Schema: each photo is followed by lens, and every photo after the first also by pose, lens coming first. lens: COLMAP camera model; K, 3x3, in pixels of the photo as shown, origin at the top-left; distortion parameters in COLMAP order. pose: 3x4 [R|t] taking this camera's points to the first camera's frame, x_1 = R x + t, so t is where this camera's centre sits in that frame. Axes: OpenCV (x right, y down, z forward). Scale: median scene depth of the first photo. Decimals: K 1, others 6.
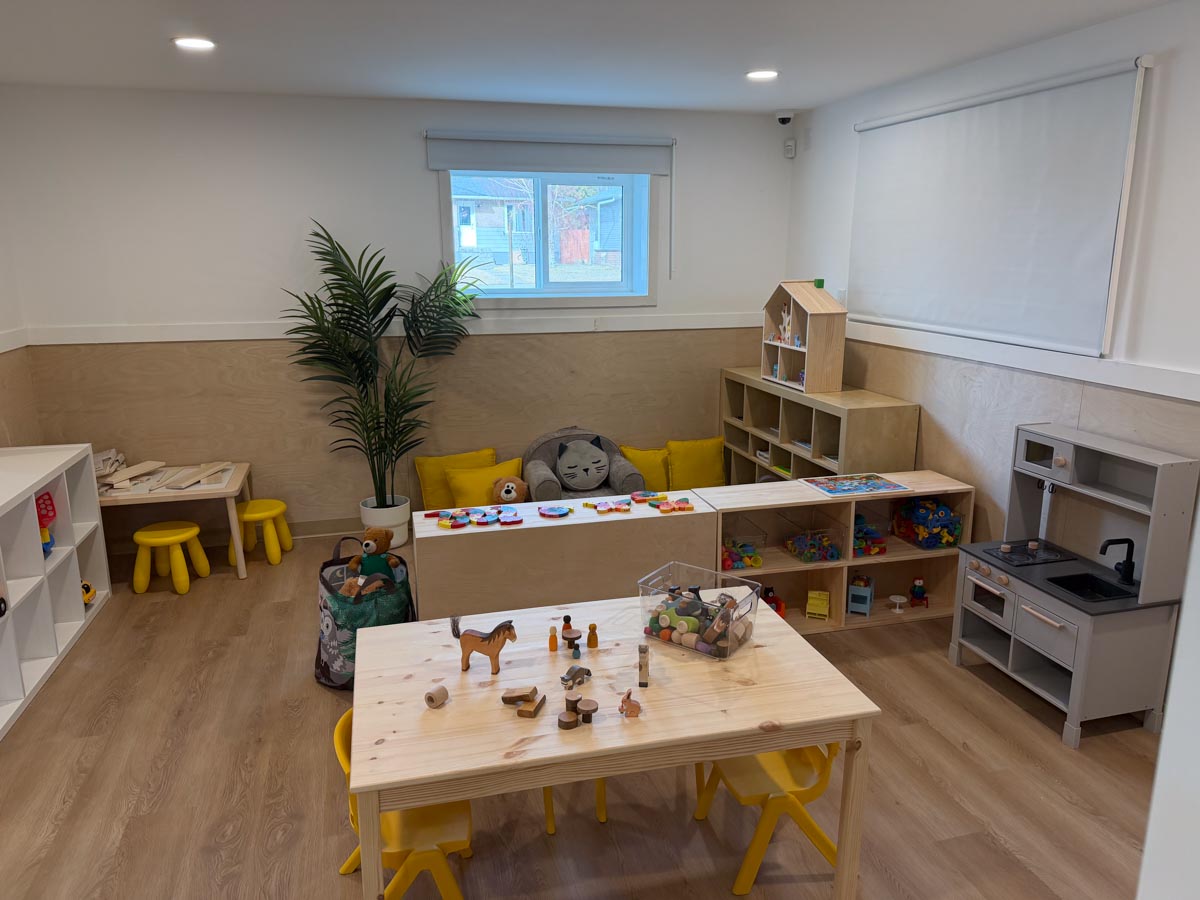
lens RADIAL K [[856.0, 0, 602.1], [0, 856.0, 451.6], [0, 0, 1]] dist [0.042488, -0.012787]
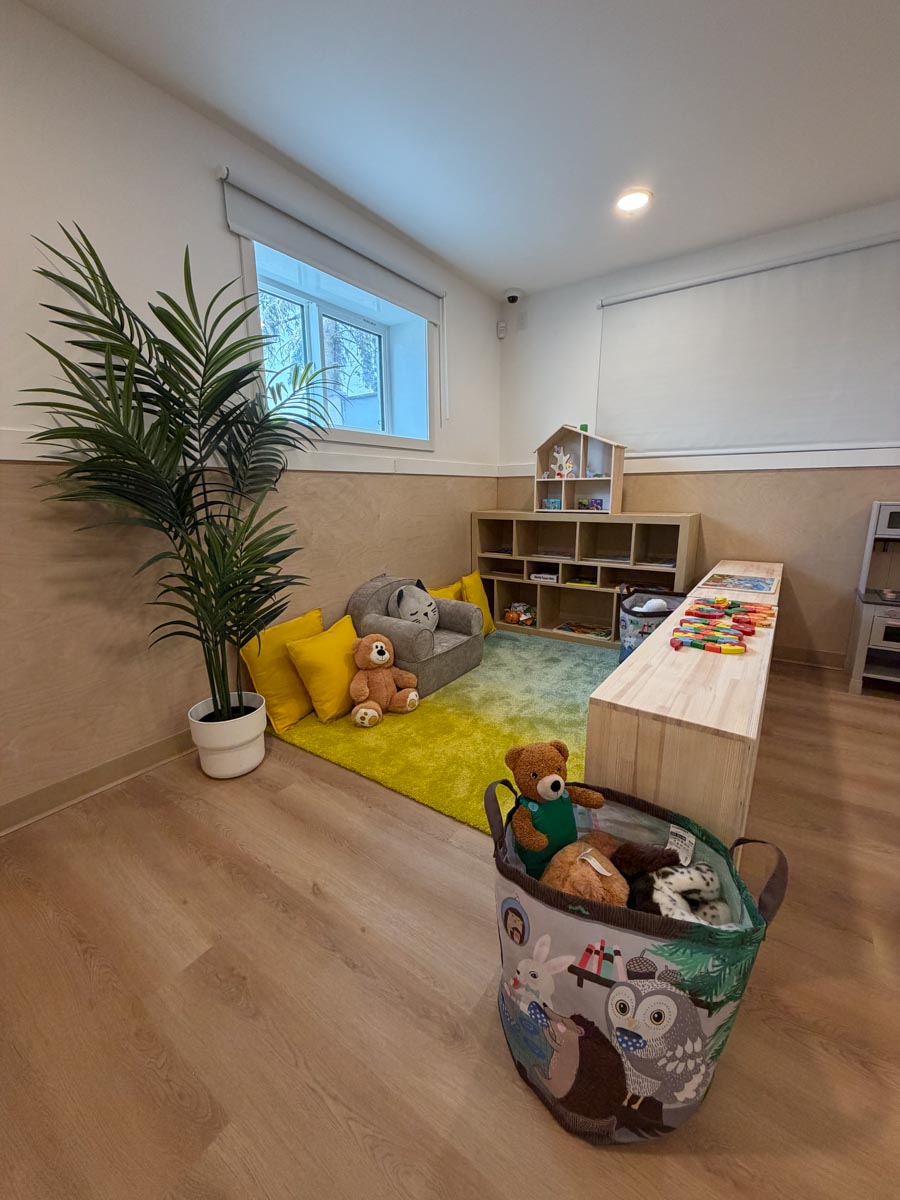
lens RADIAL K [[479.5, 0, 447.1], [0, 479.5, 596.3], [0, 0, 1]] dist [-0.011373, 0.000697]
pose [[0.771571, -0.146029, 0.619155, -0.339005], [0.159075, 0.986664, 0.034473, -0.012938], [-0.615933, 0.071894, 0.784511, 0.584022]]
